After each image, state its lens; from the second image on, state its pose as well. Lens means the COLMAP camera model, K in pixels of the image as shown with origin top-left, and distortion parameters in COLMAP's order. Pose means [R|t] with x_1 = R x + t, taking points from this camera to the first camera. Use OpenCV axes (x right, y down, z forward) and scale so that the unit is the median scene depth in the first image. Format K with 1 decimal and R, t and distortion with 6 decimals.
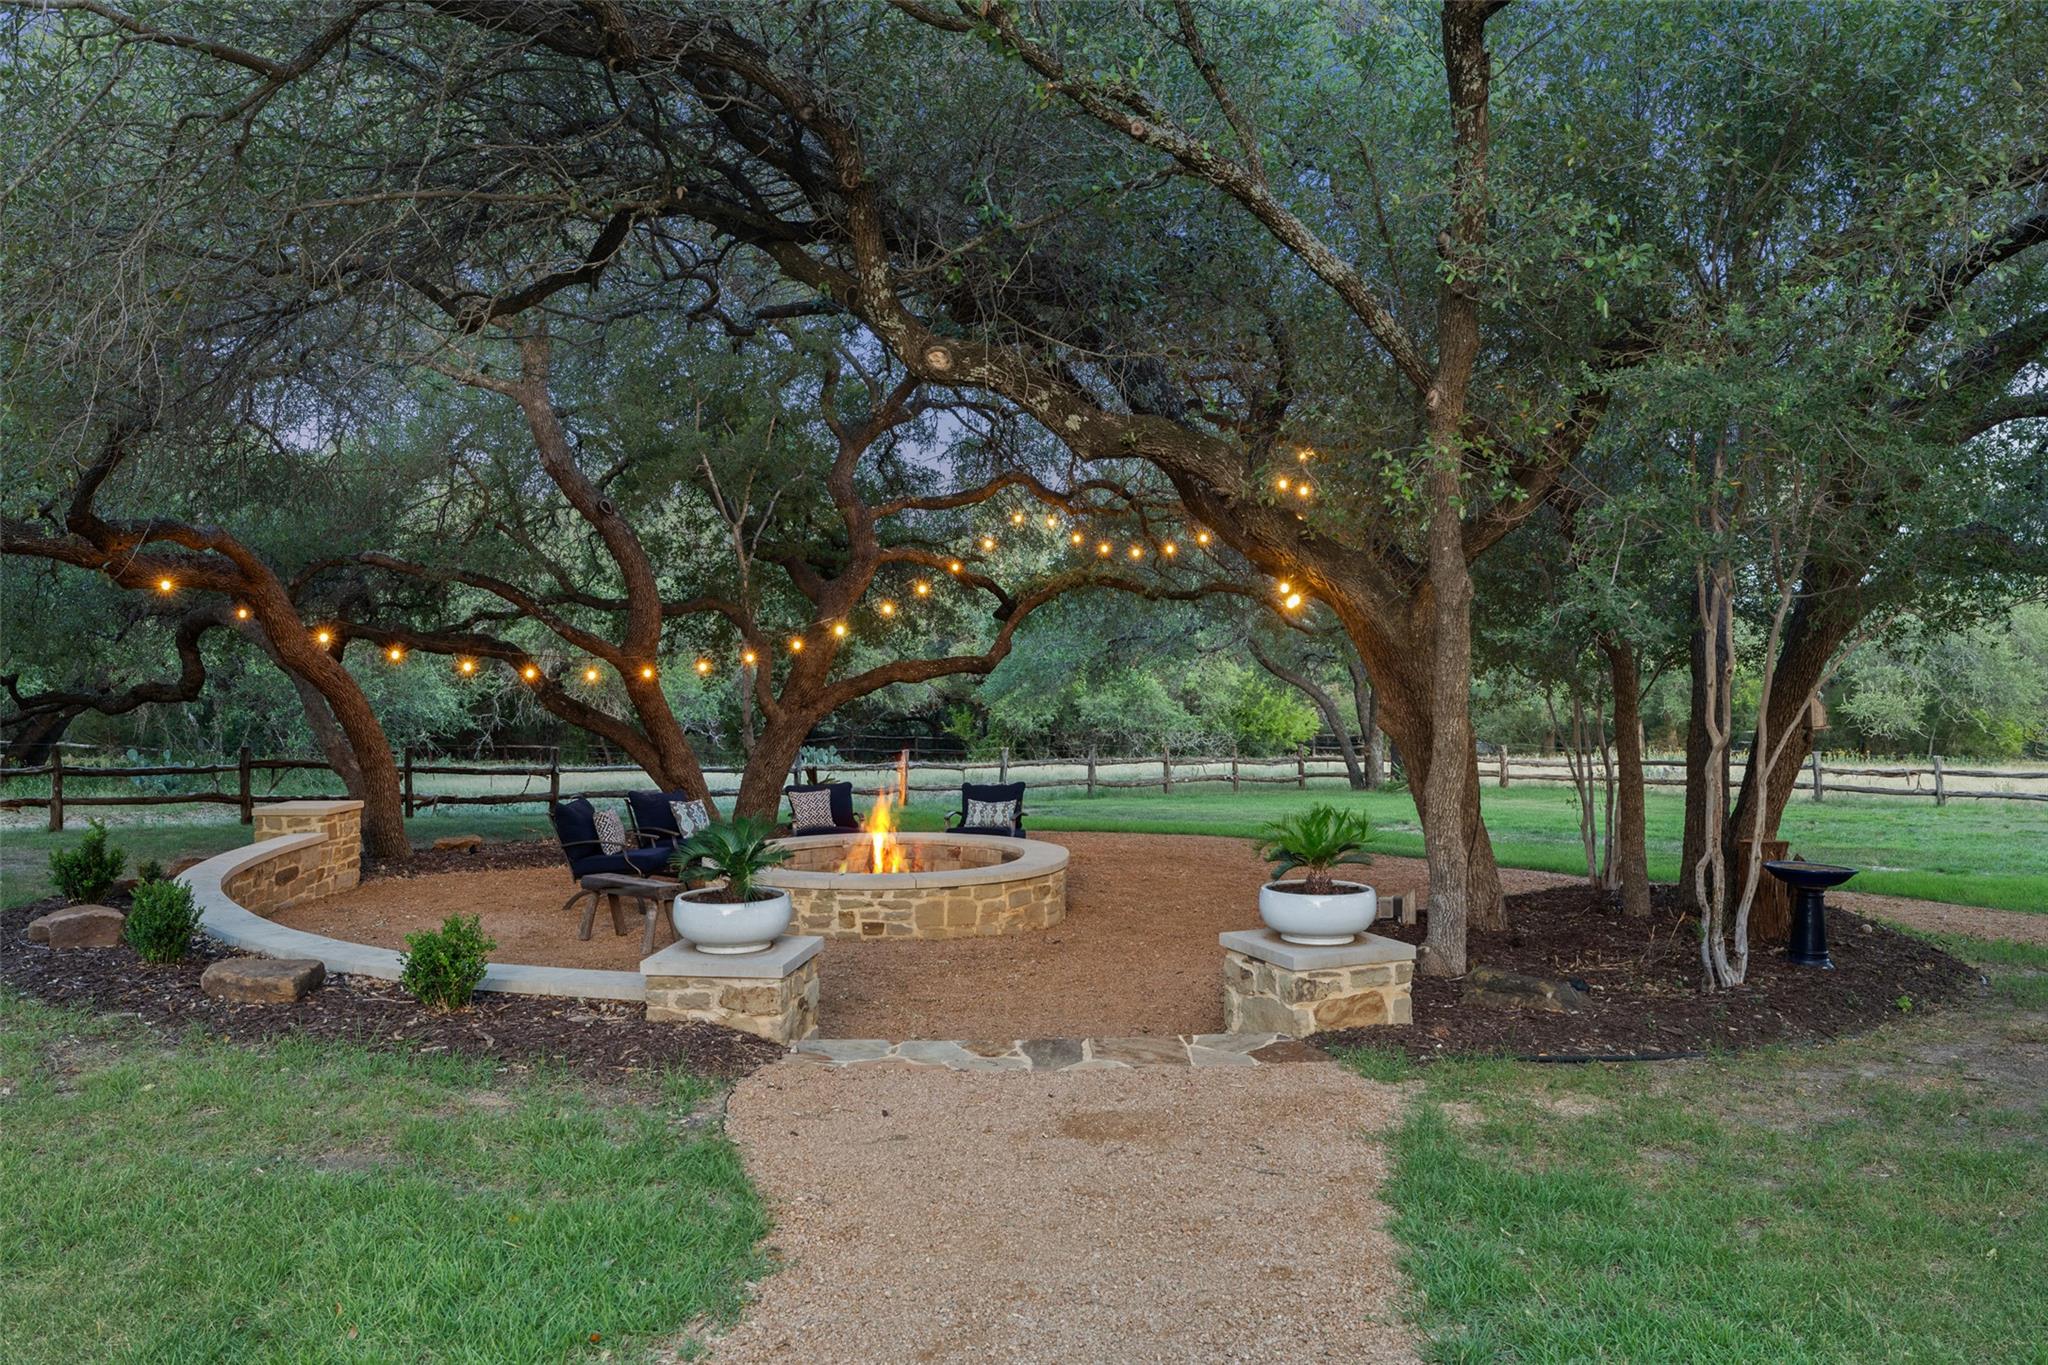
lens RADIAL K [[1593.4, 0, 1024.8], [0, 1593.4, 681.3], [0, 0, 1]] dist [-0.000490, -0.000930]
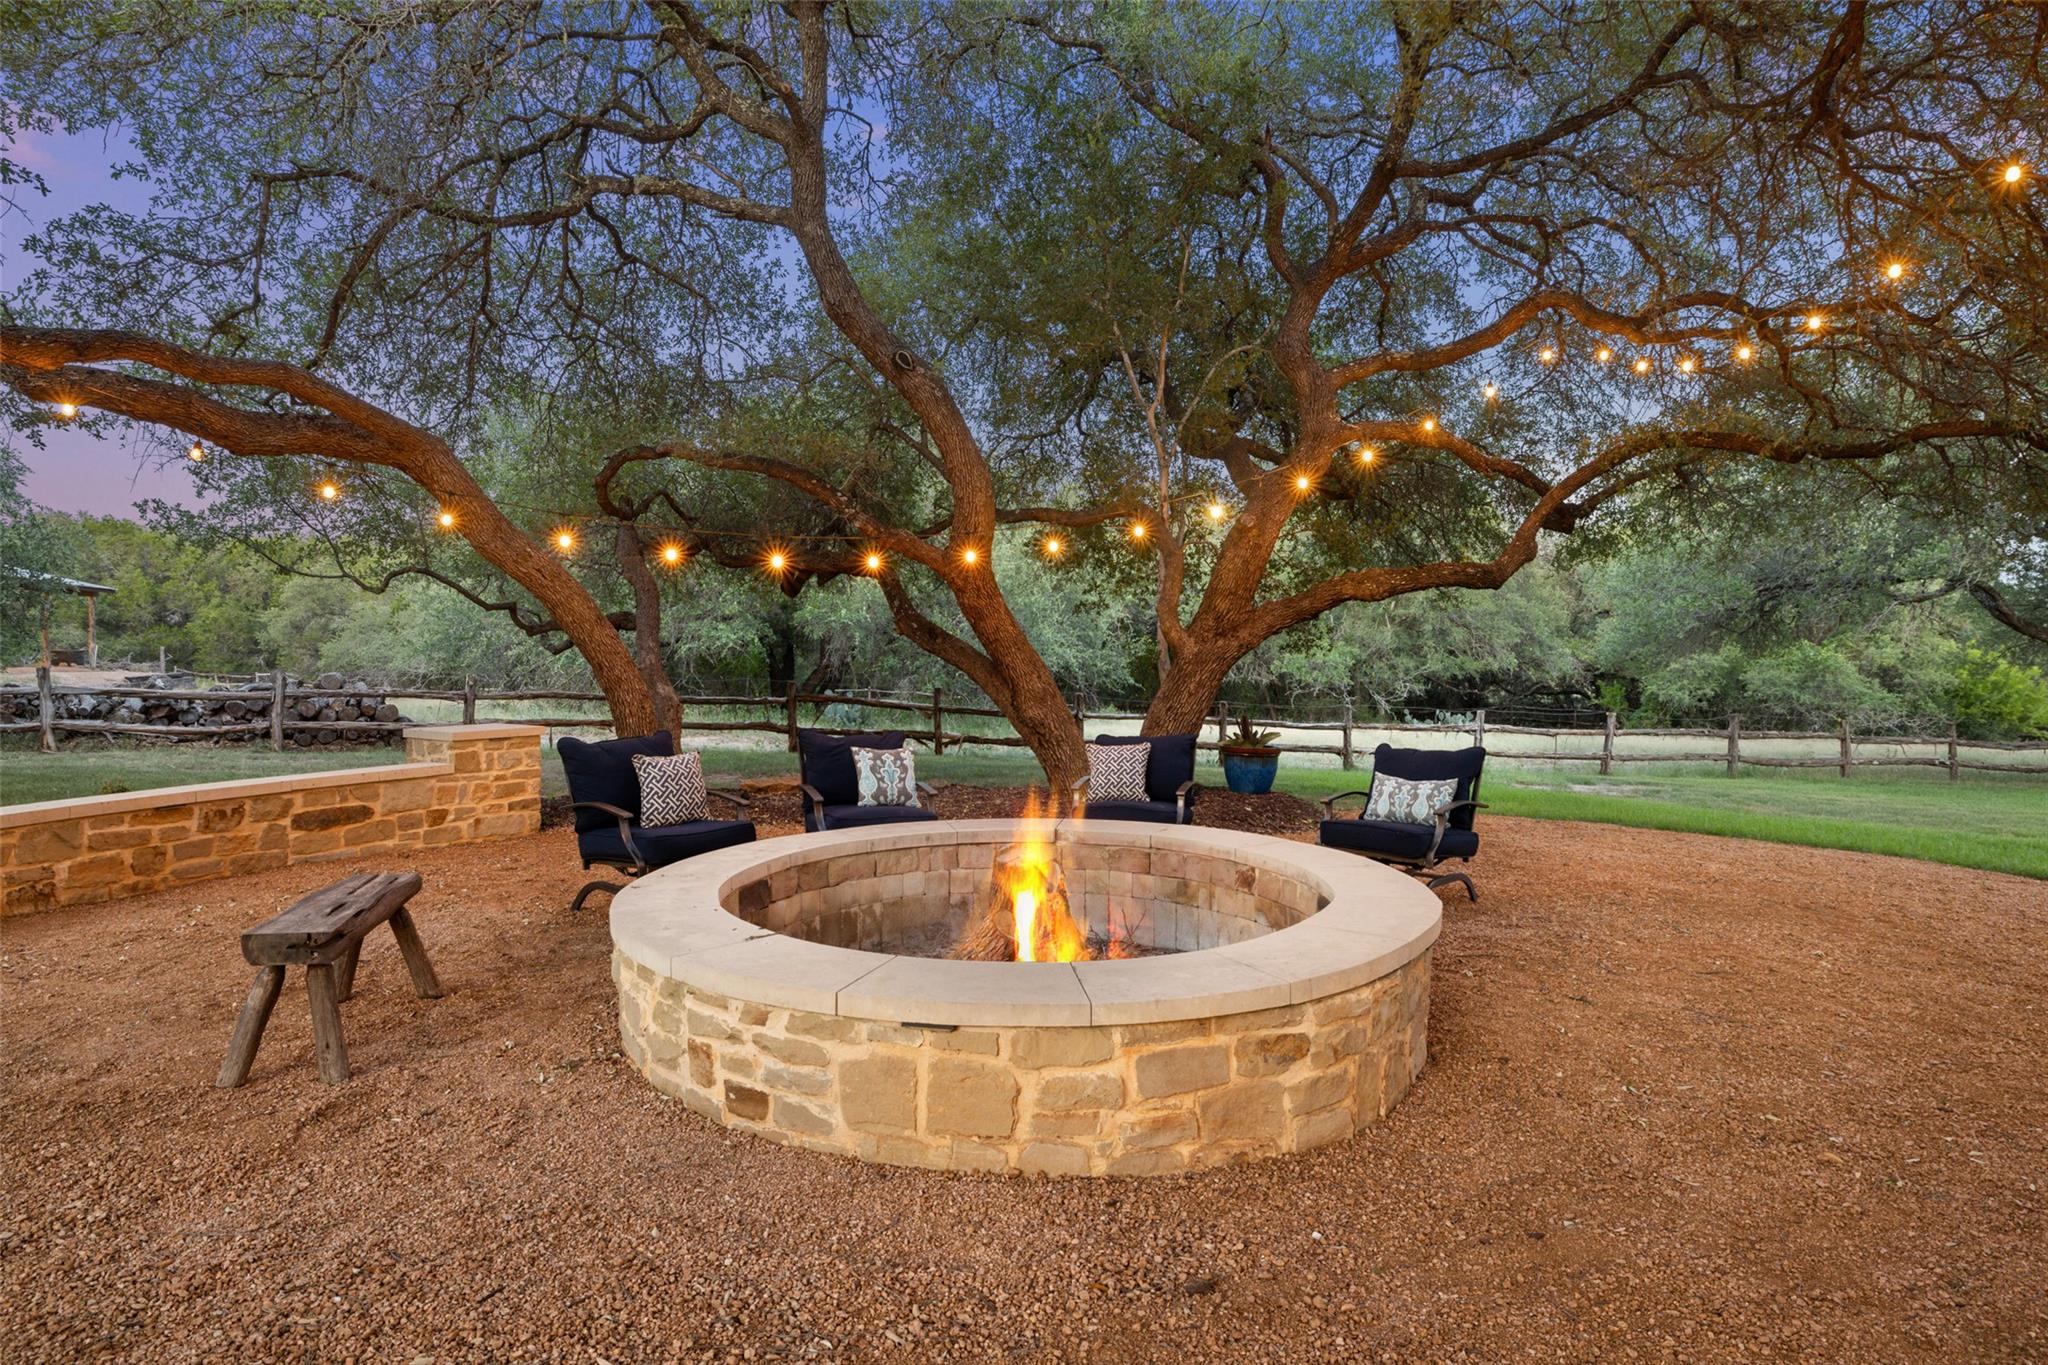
lens RADIAL K [[1102.5, 0, 1022.4], [0, 1102.5, 677.5], [0, 0, 1]] dist [-0.000823, -0.000503]
pose [[0.843502, 0.016344, -0.536877, 0.050360], [-0.012693, 0.999864, 0.010497, 0.026025], [0.536976, -0.002040, 0.843595, 0.415348]]
